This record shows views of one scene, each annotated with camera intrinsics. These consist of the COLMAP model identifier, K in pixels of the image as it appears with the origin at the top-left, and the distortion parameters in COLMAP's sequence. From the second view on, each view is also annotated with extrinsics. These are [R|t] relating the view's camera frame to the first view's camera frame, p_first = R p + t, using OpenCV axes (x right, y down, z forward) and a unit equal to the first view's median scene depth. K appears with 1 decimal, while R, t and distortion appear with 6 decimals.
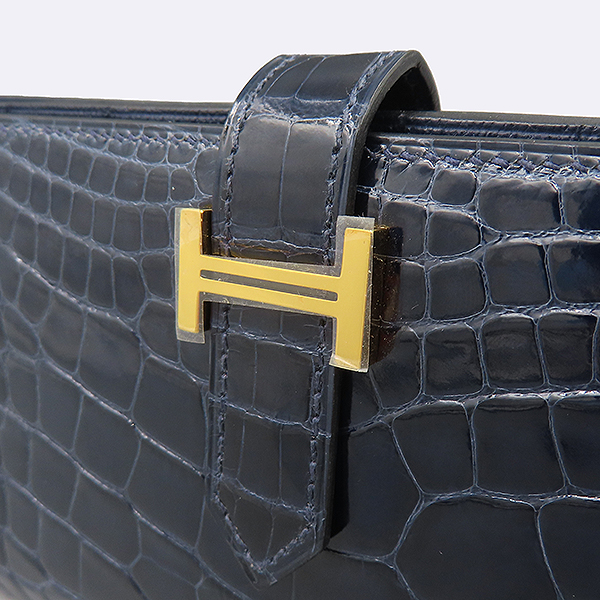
lens RADIAL K [[773.1, 0, 300.0], [0, 773.1, 300.0], [0, 0, 1]] dist [0.024880, -0.055767]
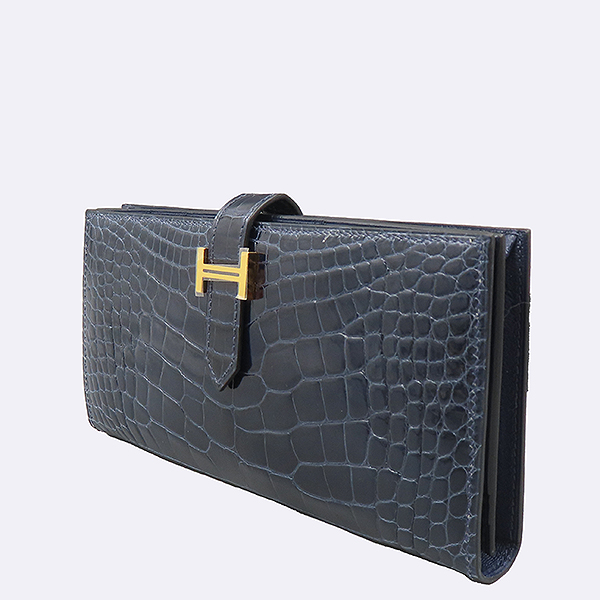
lens RADIAL K [[773.1, 0, 300.0], [0, 773.1, 300.0], [0, 0, 1]] dist [0.024880, -0.055767]
pose [[0.976598, 0.035880, -0.212058, 0.794333], [-0.063875, 0.989885, -0.126678, 0.394975], [0.205368, 0.137259, 0.969012, -1.586849]]
